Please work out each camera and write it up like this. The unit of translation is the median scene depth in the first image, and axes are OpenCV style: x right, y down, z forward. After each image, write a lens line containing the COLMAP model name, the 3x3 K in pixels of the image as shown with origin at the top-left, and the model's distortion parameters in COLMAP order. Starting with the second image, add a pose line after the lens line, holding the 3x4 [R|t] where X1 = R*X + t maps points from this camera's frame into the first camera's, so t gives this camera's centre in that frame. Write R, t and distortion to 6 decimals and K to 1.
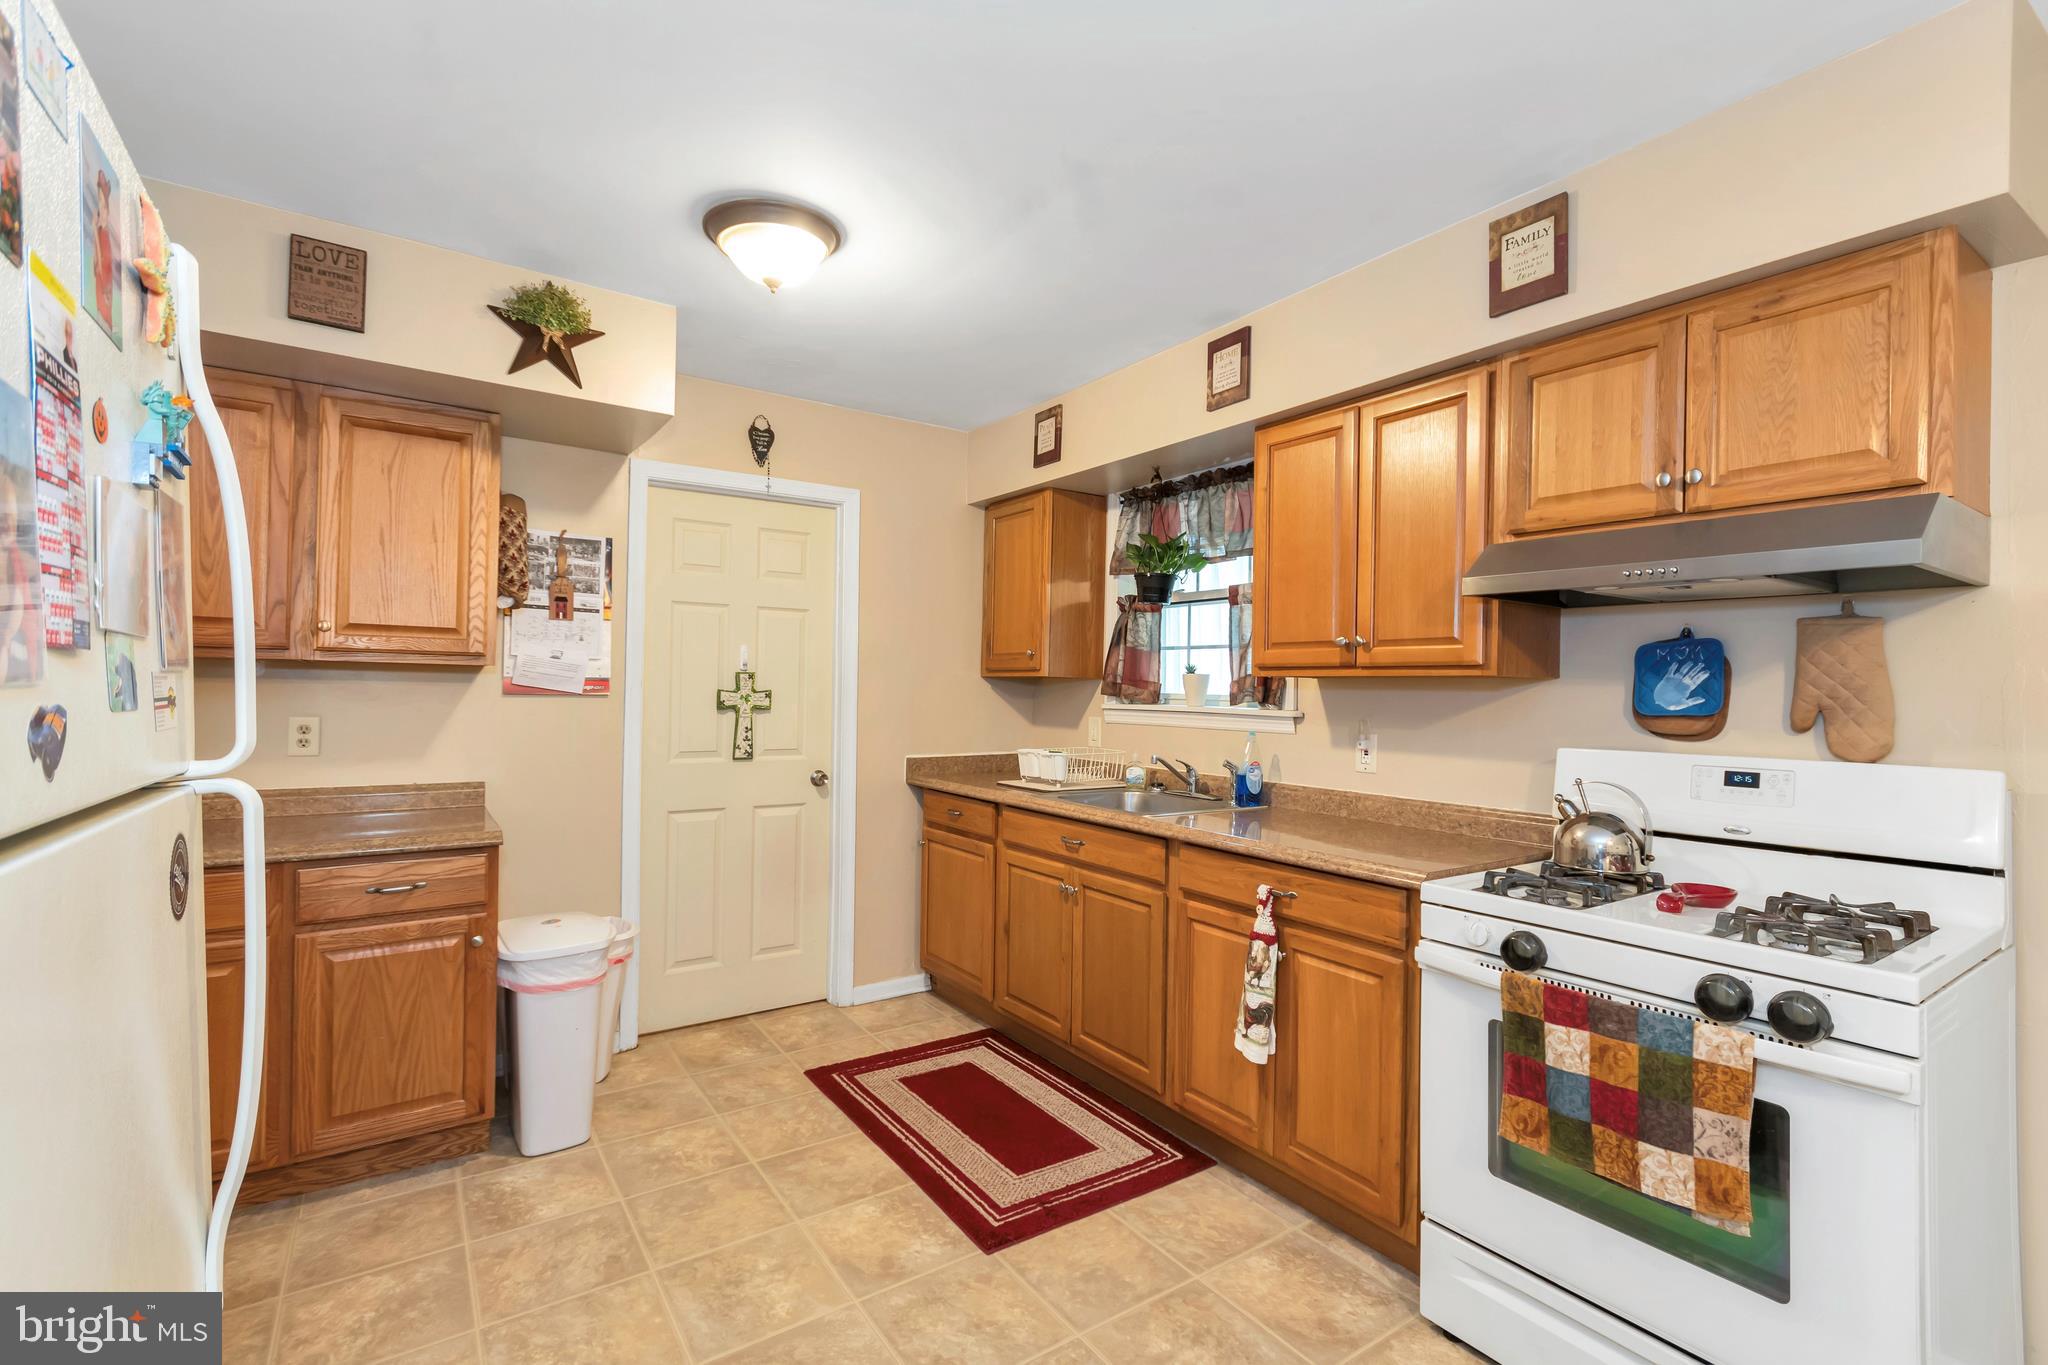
lens RADIAL K [[910.4, 0, 1027.3], [0, 910.4, 693.8], [0, 0, 1]] dist [0.004373, 0.000792]
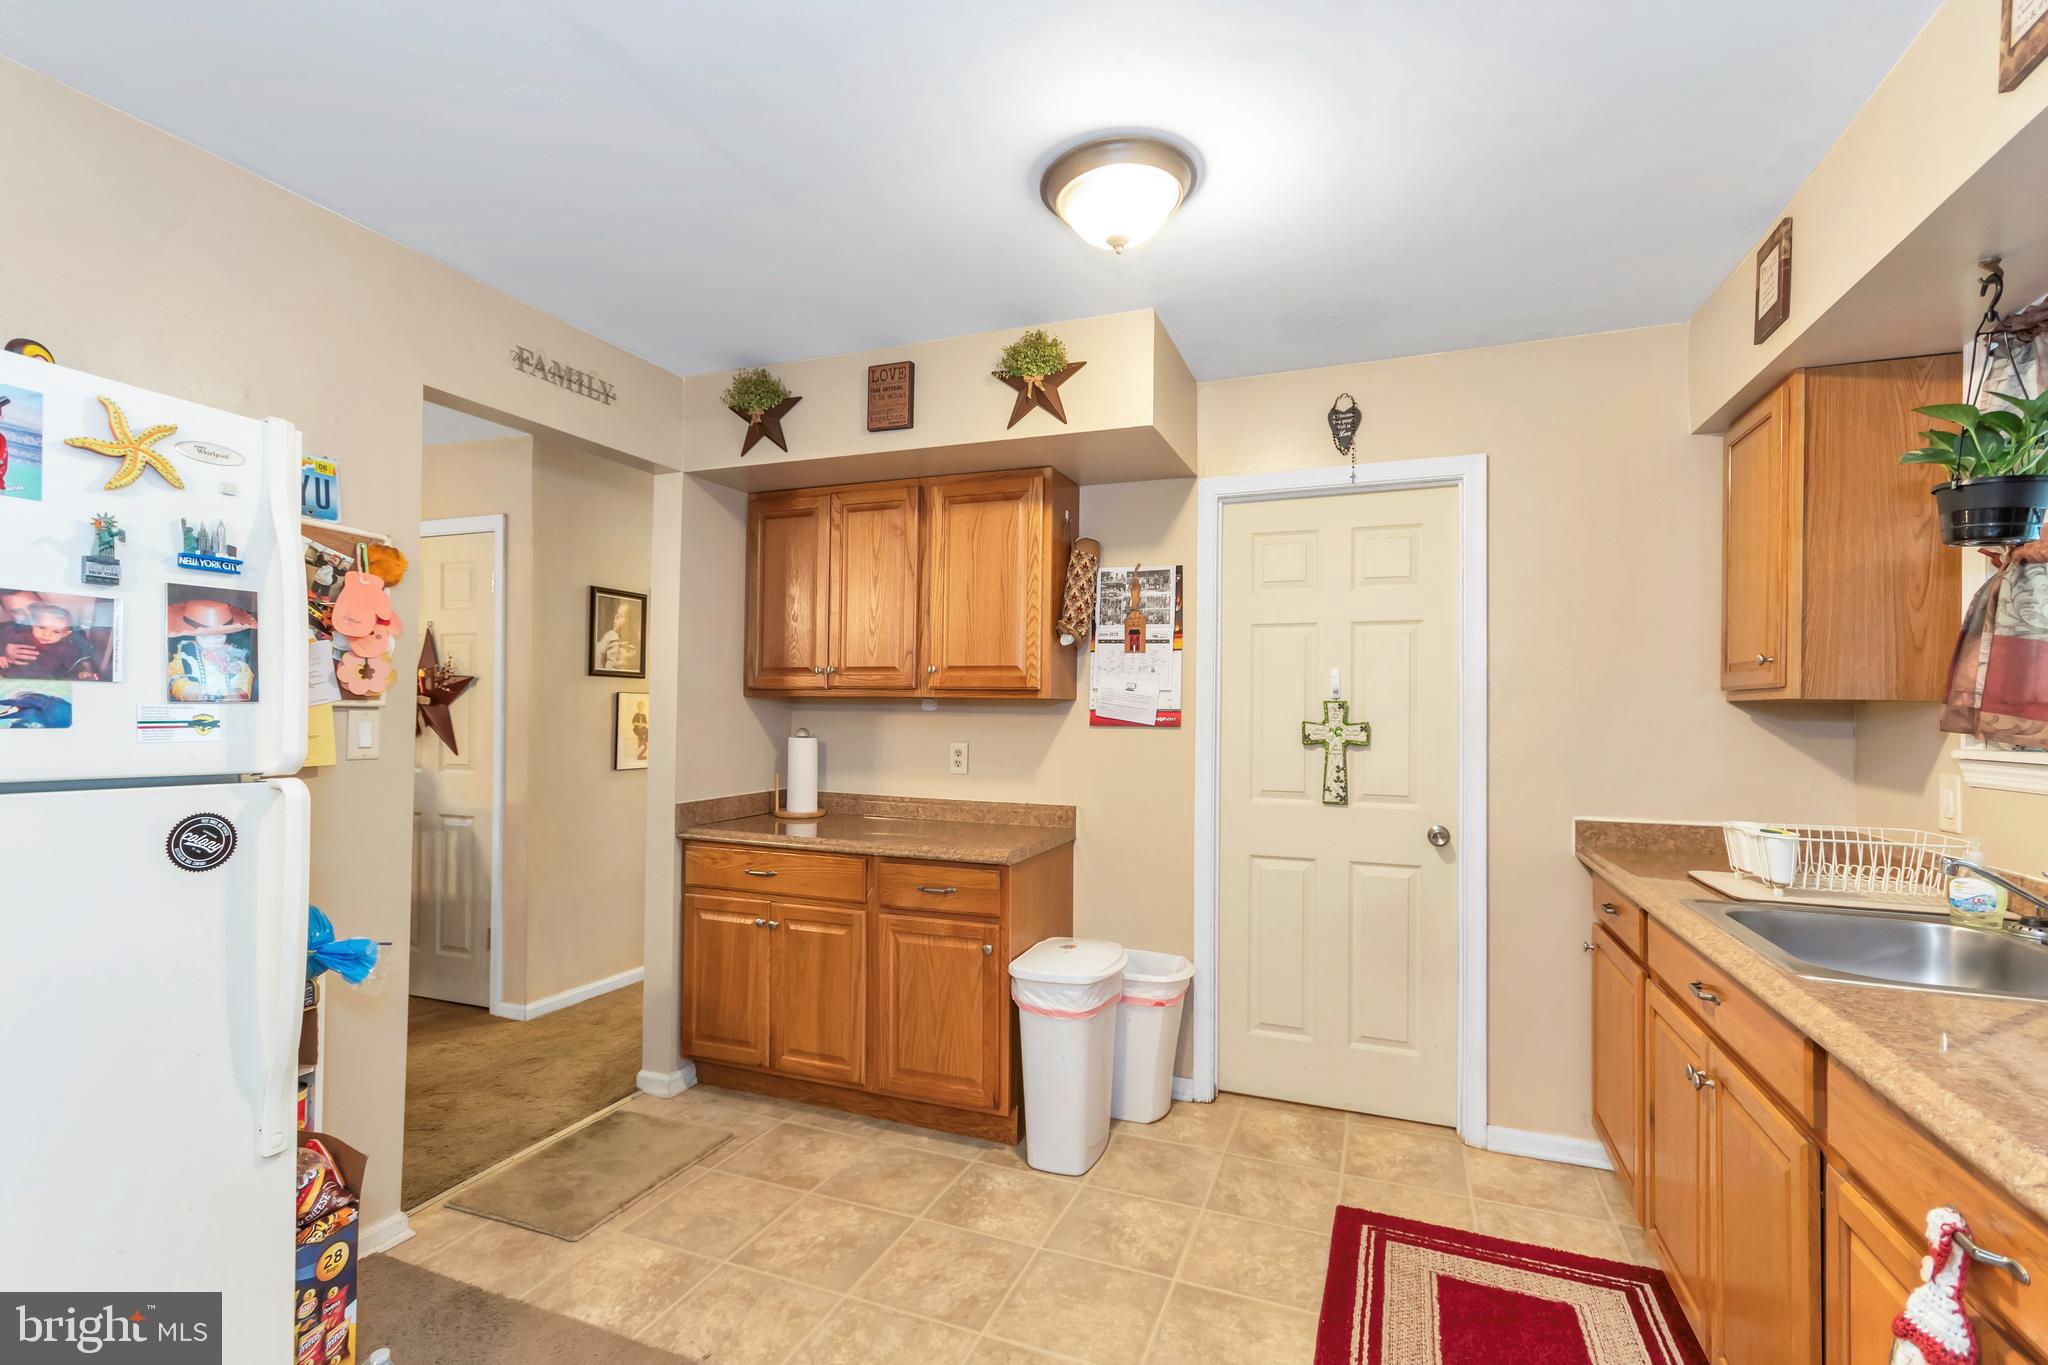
lens RADIAL K [[921.1, 0, 1022.6], [0, 921.1, 707.6], [0, 0, 1]] dist [0.001981, 0.000412]
pose [[0.557422, -0.011428, -0.830151, 0.288063], [-0.006087, 0.999822, -0.017850, -0.000530], [0.830207, 0.015003, 0.557253, 0.343036]]
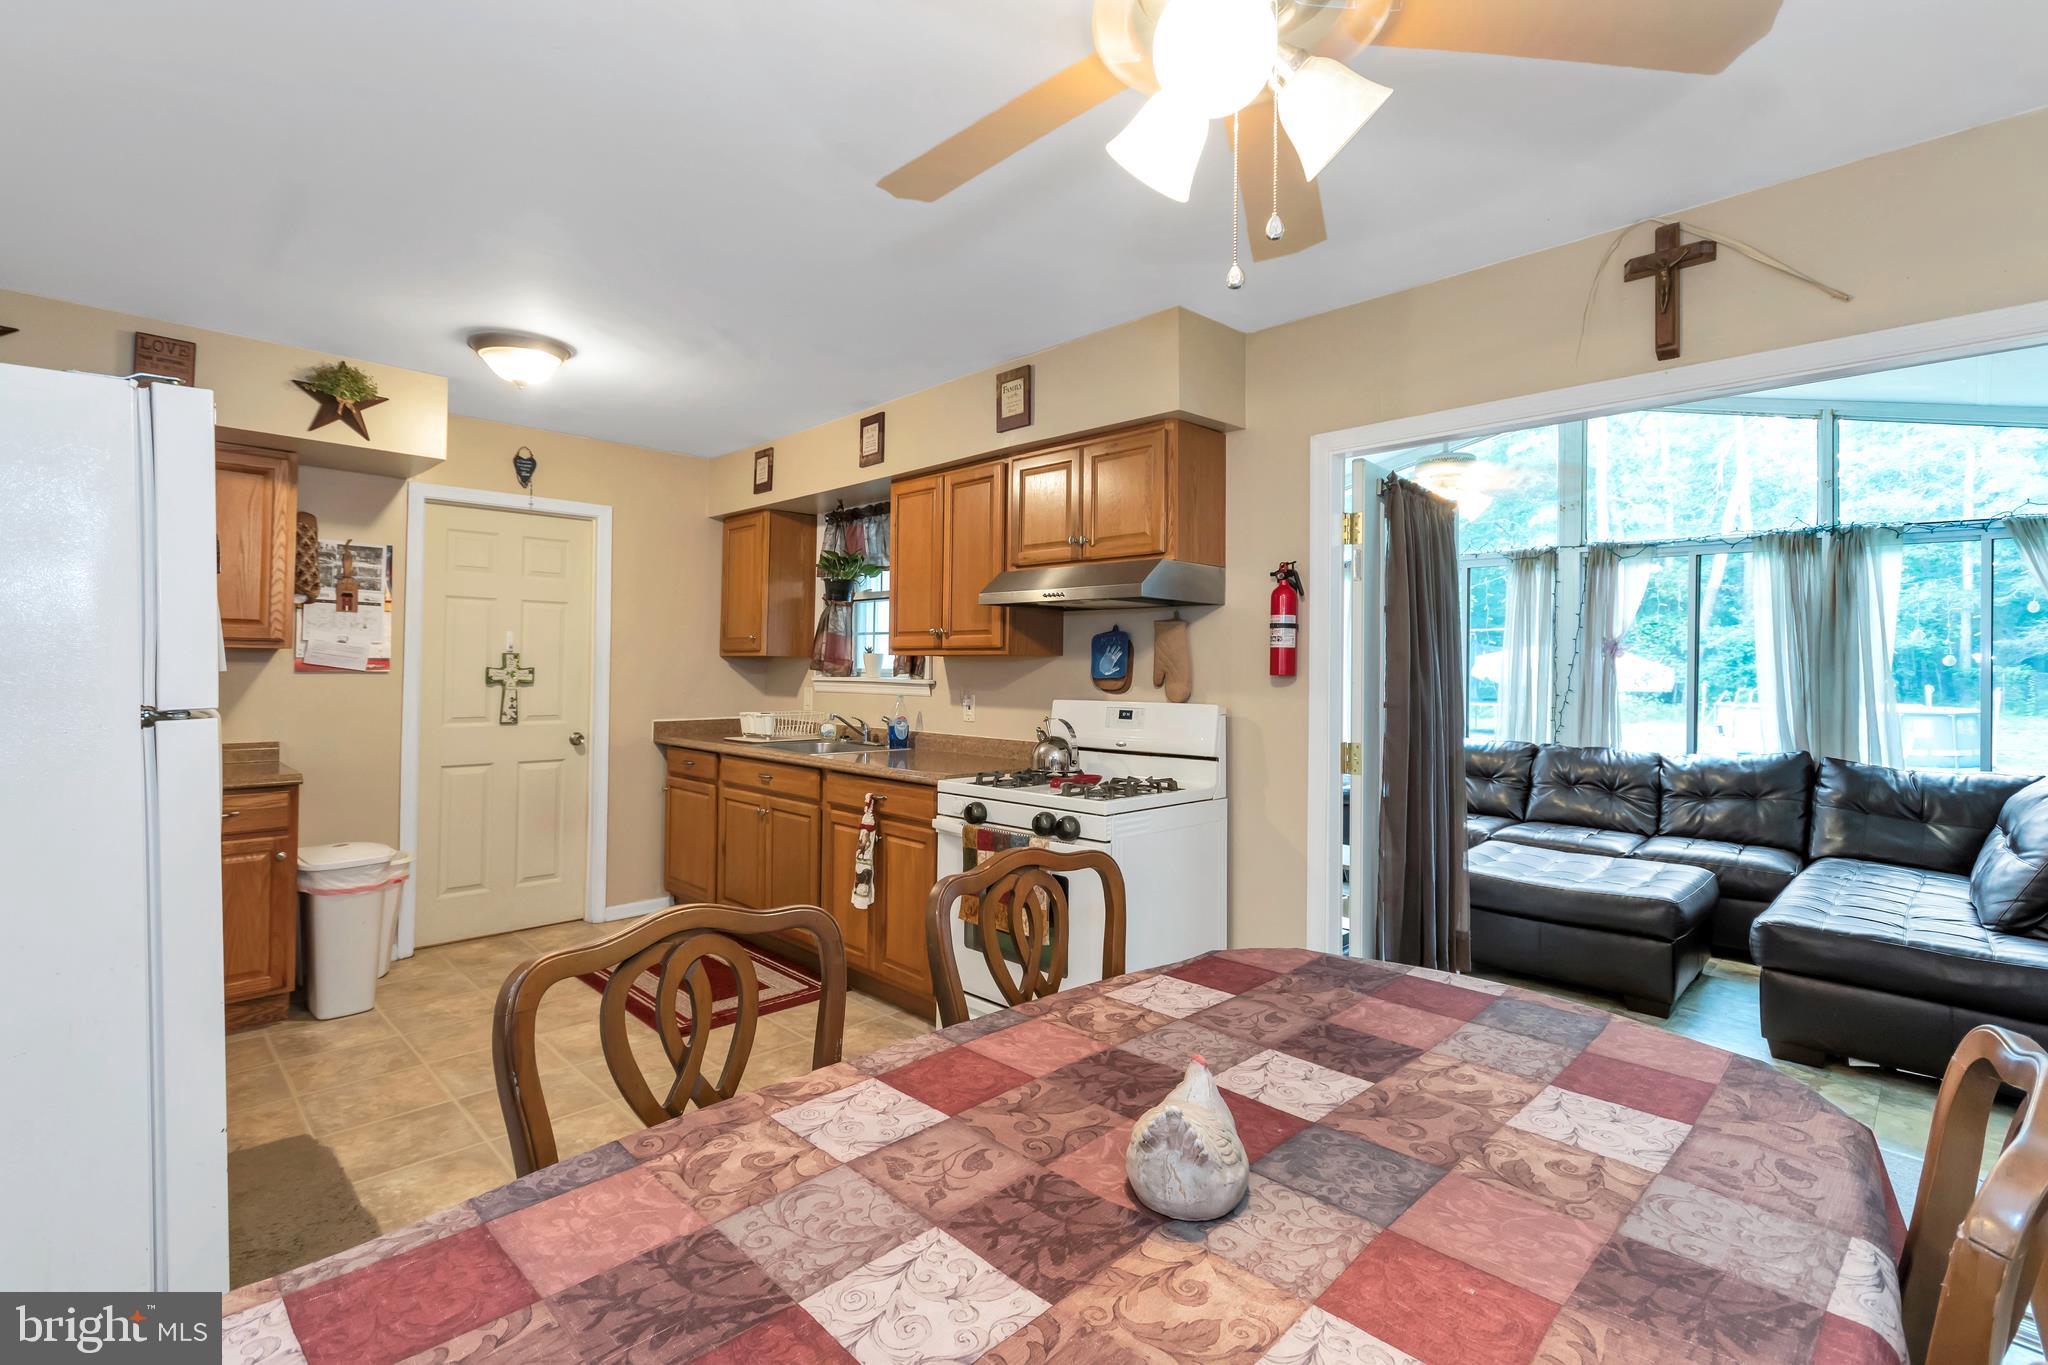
lens RADIAL K [[925.7, 0, 1024.0], [0, 925.7, 658.6], [0, 0, 1]] dist [0.001988, -0.000357]
pose [[0.984234, -0.003739, 0.176832, 0.184360], [0.006398, 0.999875, -0.014468, 0.007817], [-0.176756, 0.015371, 0.984135, -0.431173]]
